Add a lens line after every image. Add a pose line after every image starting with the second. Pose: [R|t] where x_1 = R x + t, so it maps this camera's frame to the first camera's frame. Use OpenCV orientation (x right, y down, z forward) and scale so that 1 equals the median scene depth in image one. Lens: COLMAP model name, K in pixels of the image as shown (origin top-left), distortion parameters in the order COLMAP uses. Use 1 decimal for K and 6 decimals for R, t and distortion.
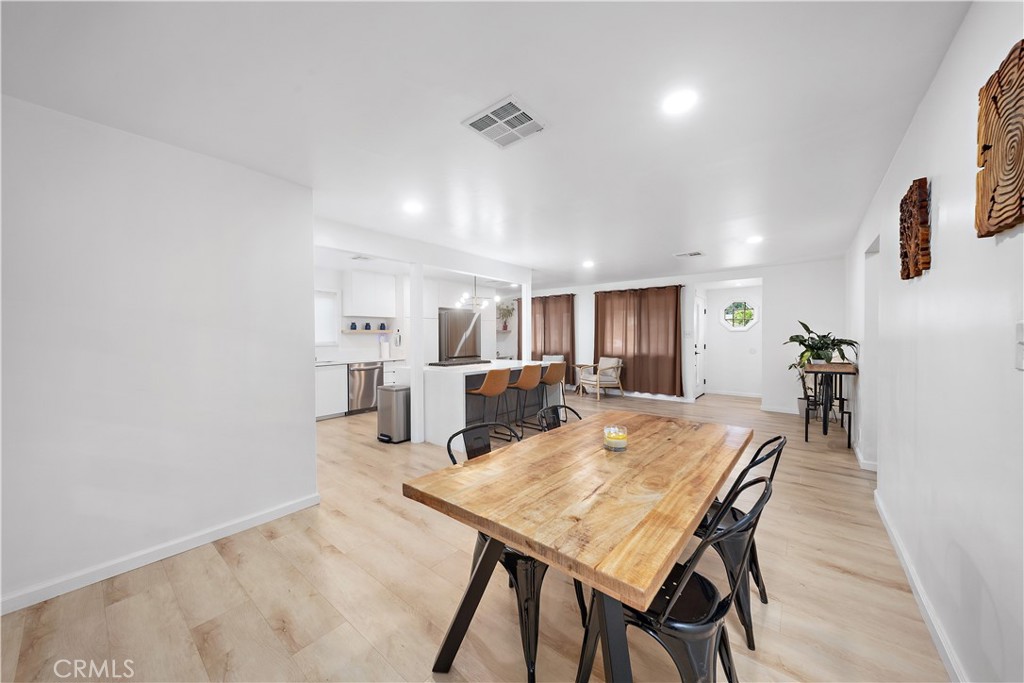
lens RADIAL K [[364.3, 0, 499.1], [0, 364.3, 339.2], [0, 0, 1]] dist [-0.001199, -0.000153]
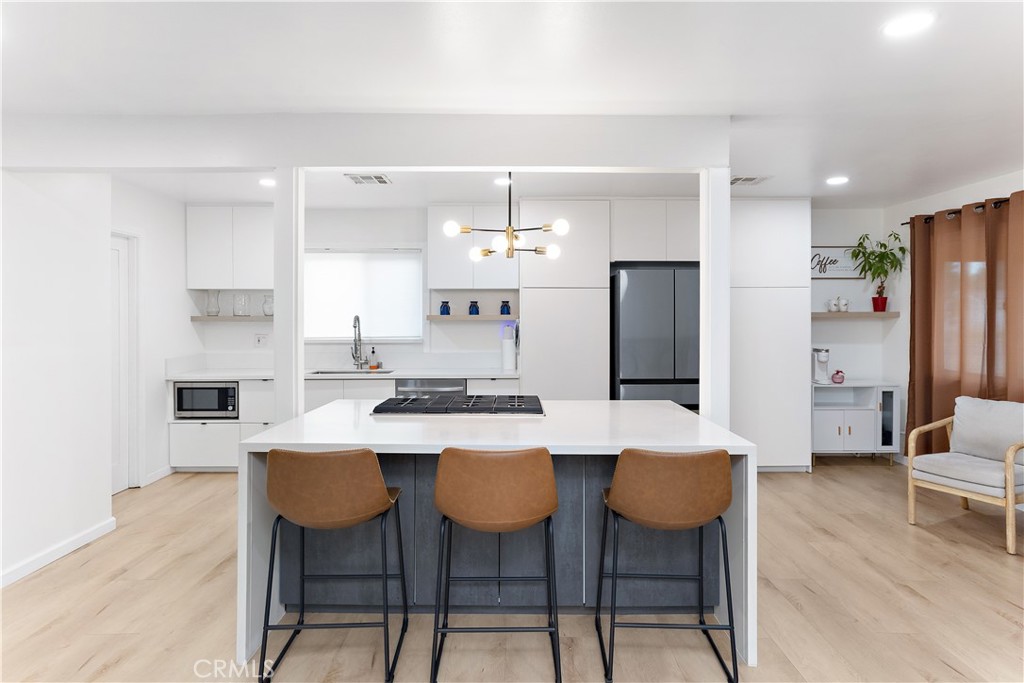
lens RADIAL K [[597.4, 0, 513.4], [0, 597.4, 321.4], [0, 0, 1]] dist [-0.003345, 0.023520]
pose [[0.658617, 0.004923, -0.752462, 0.312489], [-0.009023, 0.999958, -0.001356, -0.015193], [0.752424, 0.007682, 0.658634, 0.478166]]
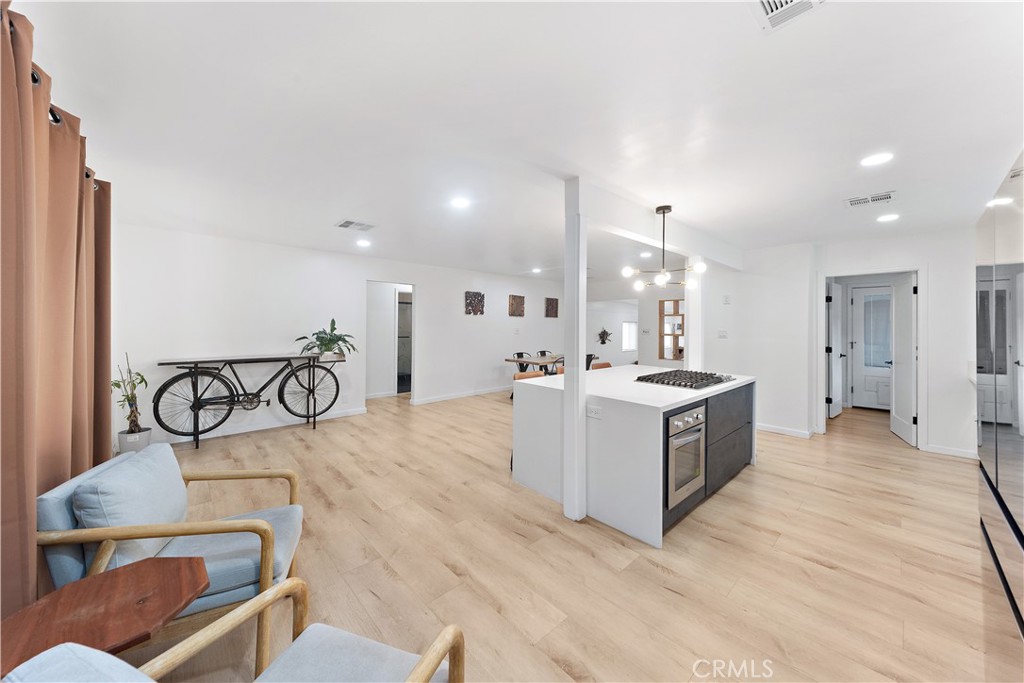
lens RADIAL K [[364.4, 0, 505.5], [0, 364.4, 326.2], [0, 0, 1]] dist [0.024700, -0.009300]
pose [[-0.992094, -0.001629, 0.125485, 0.093779], [-0.001257, 0.999995, 0.003043, -0.019939], [-0.125489, 0.002861, -0.992091, 1.288341]]
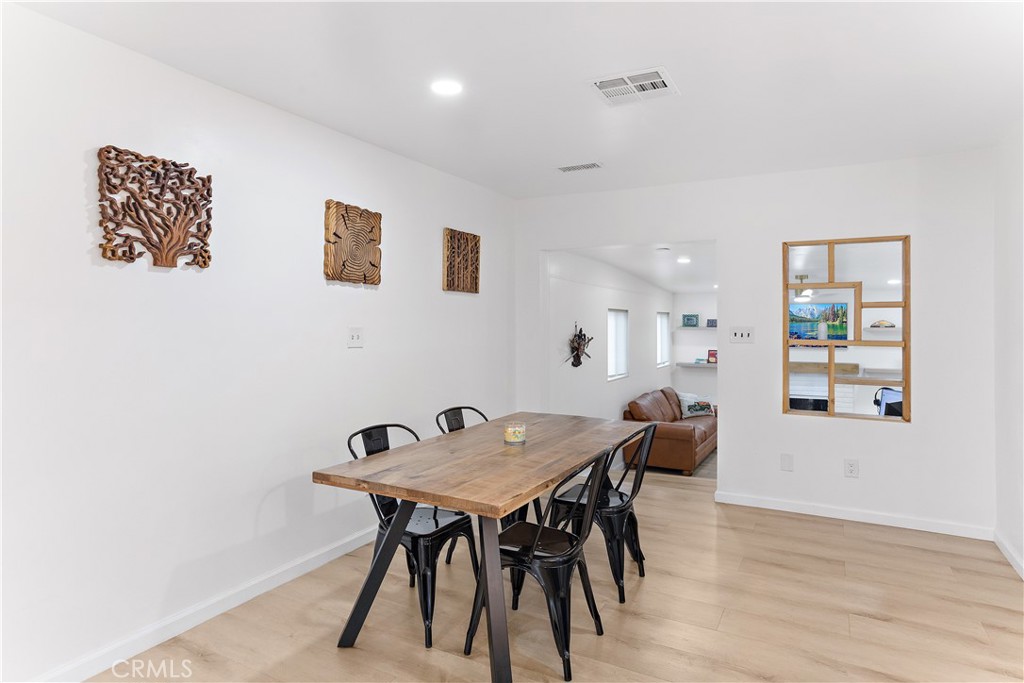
lens RADIAL K [[597.4, 0, 513.4], [0, 597.4, 321.4], [0, 0, 1]] dist [-0.003345, 0.023520]
pose [[-0.978312, 0.001057, -0.207136, 0.175878], [0.000584, 0.999997, 0.002344, -0.015975], [0.207138, 0.002172, -0.978309, 0.669290]]
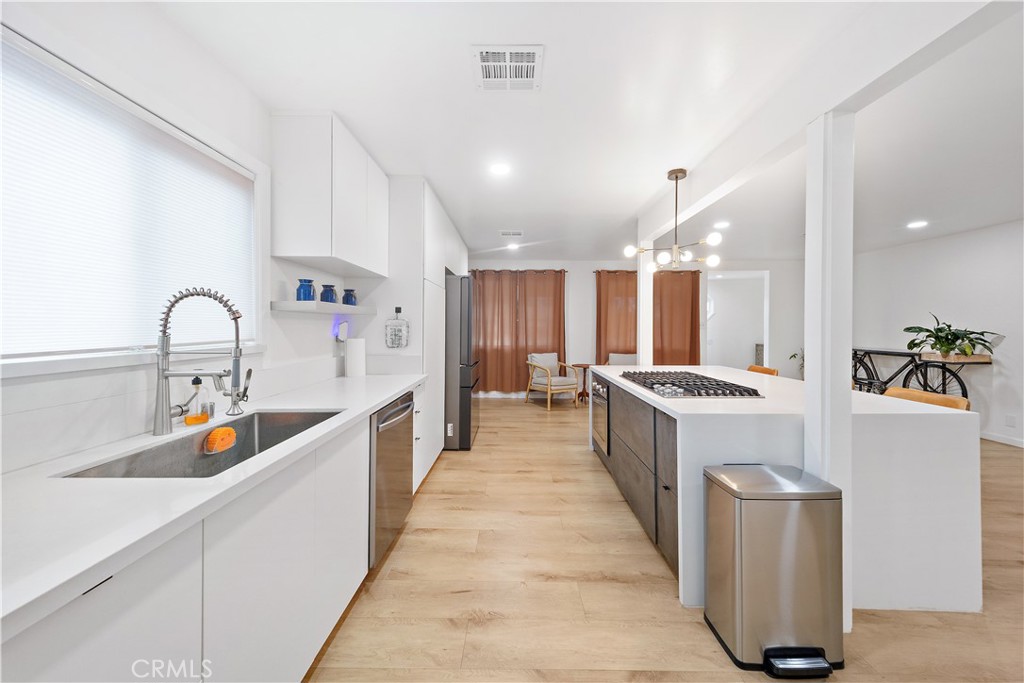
lens RADIAL K [[362.0, 0, 509.3], [0, 362.0, 327.8], [0, 0, 1]] dist [0.006689, -0.000288]
pose [[0.773591, 0.006977, 0.633647, -0.447978], [-0.006161, 0.999975, -0.003489, 0.000198], [-0.633655, -0.001205, 0.773615, 0.591264]]
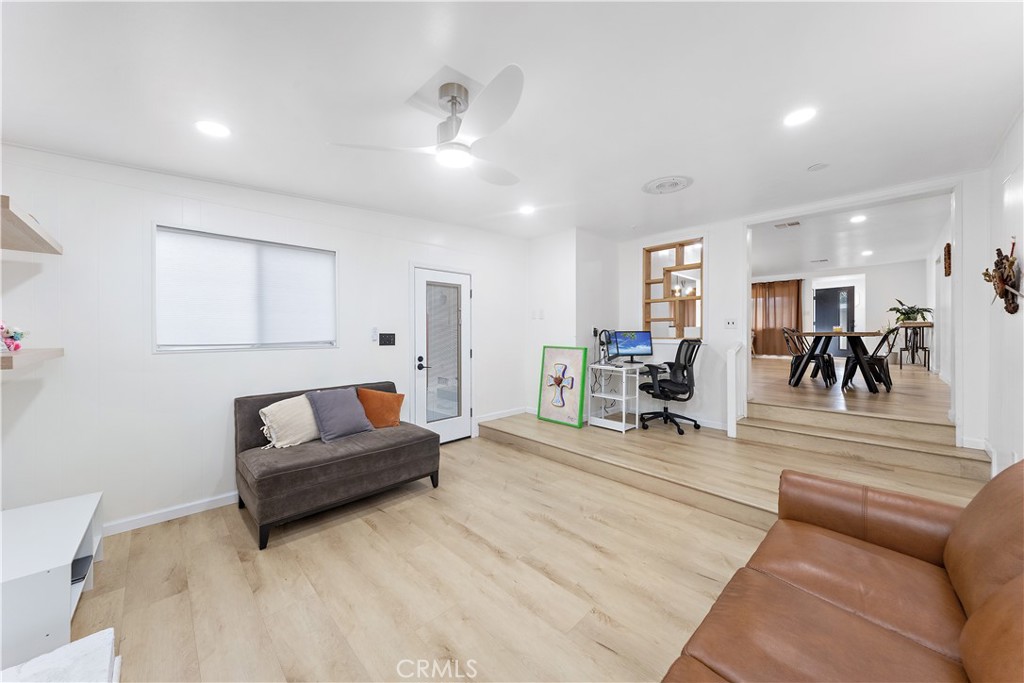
lens RADIAL K [[364.4, 0, 505.5], [0, 364.4, 326.2], [0, 0, 1]] dist [0.024700, -0.009300]
pose [[0.994423, -0.003427, -0.105413, -0.531901], [0.000800, 0.999688, -0.024953, 0.075986], [0.105466, 0.024730, 0.994115, -0.600298]]
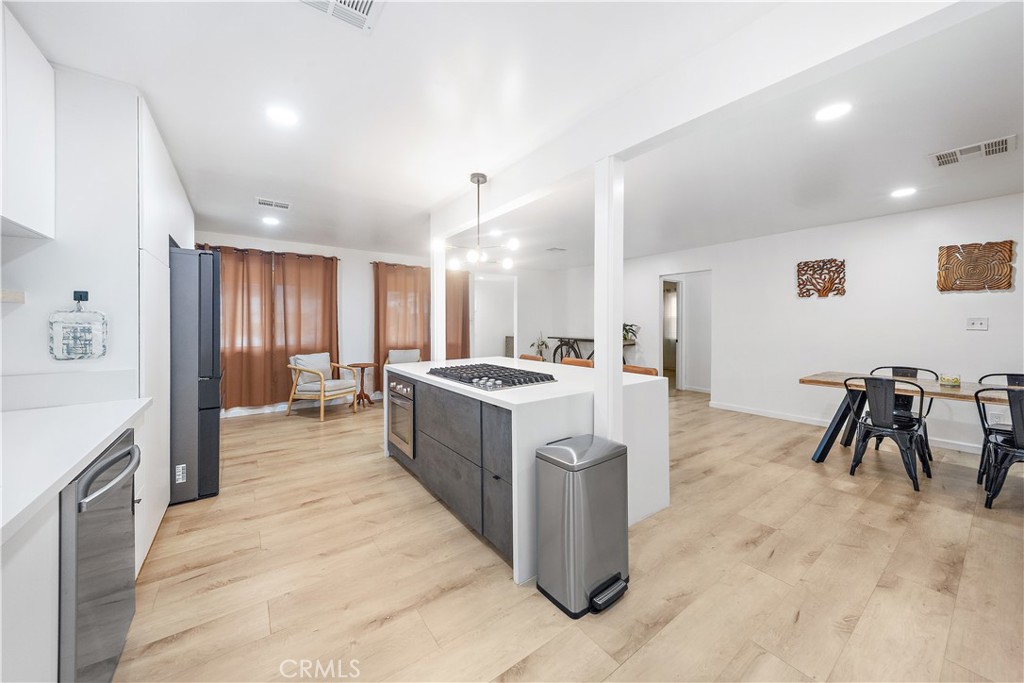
lens RADIAL K [[364.4, 0, 505.5], [0, 364.4, 326.2], [0, 0, 1]] dist [0.024700, -0.009300]
pose [[0.242796, -0.004092, 0.970069, -0.458207], [0.001642, 0.999991, 0.003807, -0.000570], [-0.970076, 0.000669, 0.242801, 0.650660]]
